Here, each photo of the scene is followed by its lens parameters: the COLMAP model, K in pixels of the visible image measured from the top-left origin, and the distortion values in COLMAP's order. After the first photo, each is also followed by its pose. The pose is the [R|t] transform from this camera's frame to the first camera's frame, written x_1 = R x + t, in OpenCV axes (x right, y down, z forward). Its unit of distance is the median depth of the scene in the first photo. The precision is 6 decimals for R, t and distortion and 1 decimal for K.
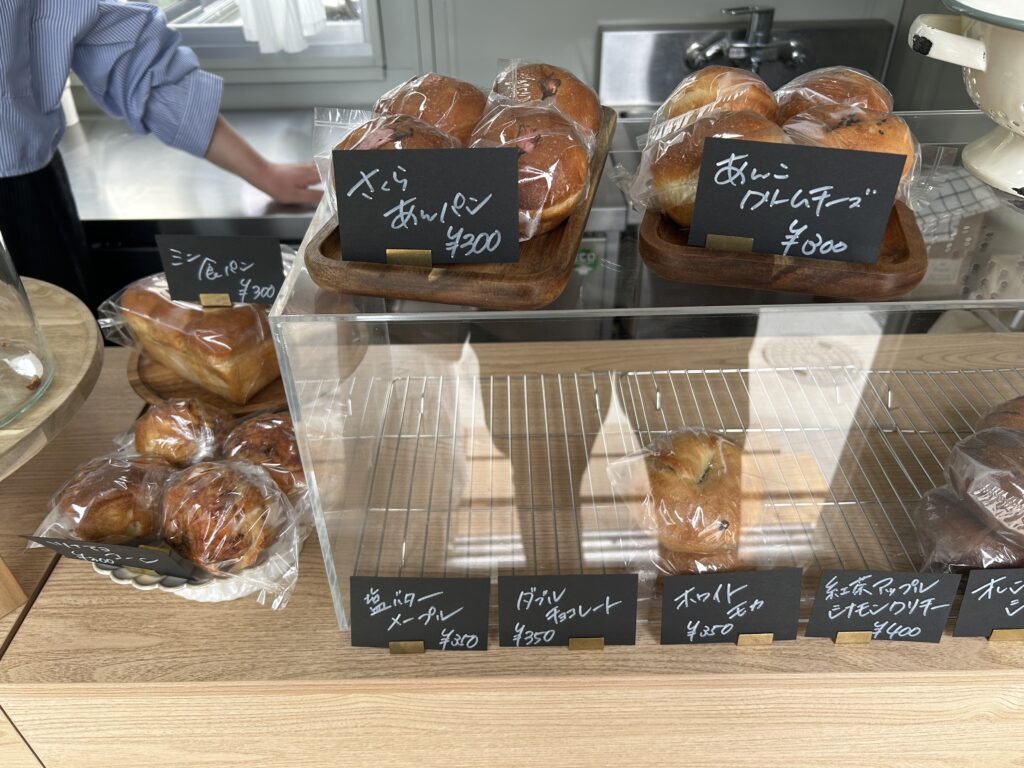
lens RADIAL K [[776.4, 0, 512.0], [0, 776.4, 384.0], [0, 0, 1]] dist [0.001657, -0.002897]
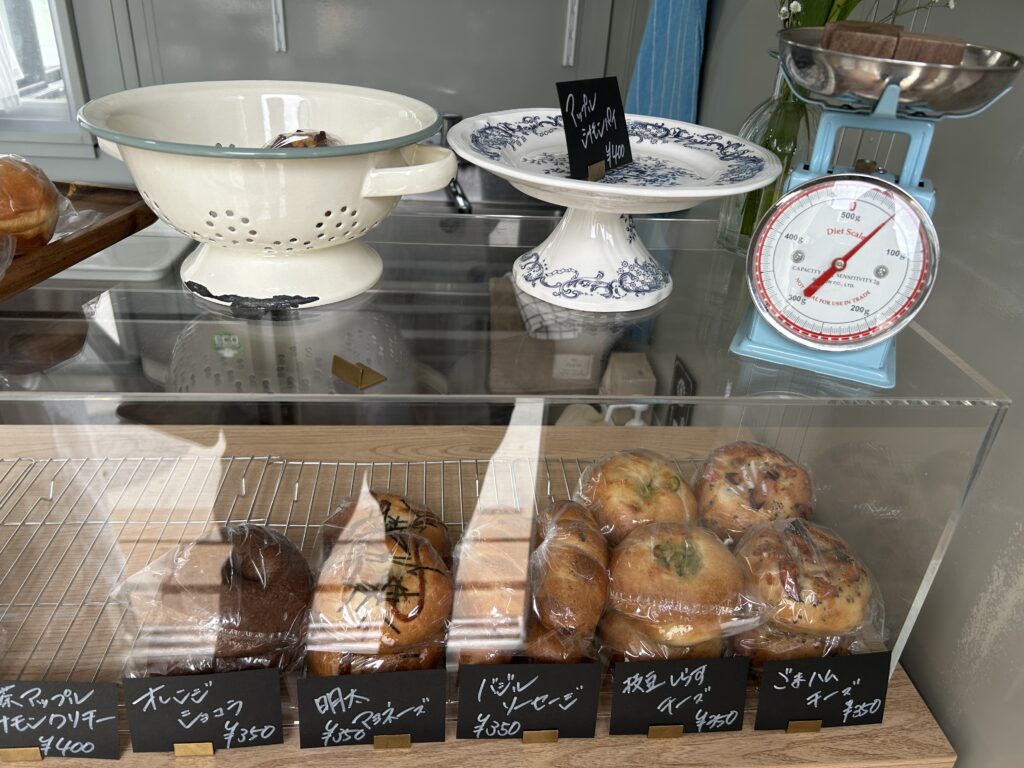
lens RADIAL K [[764.6, 0, 512.0], [0, 764.6, 384.0], [0, 0, 1]] dist [-0.006762, -0.009524]
pose [[0.991988, 0.031598, 0.122320, 0.581753], [-0.018049, 0.993731, -0.110332, -0.011996], [-0.125039, 0.107240, 0.986339, 0.002045]]
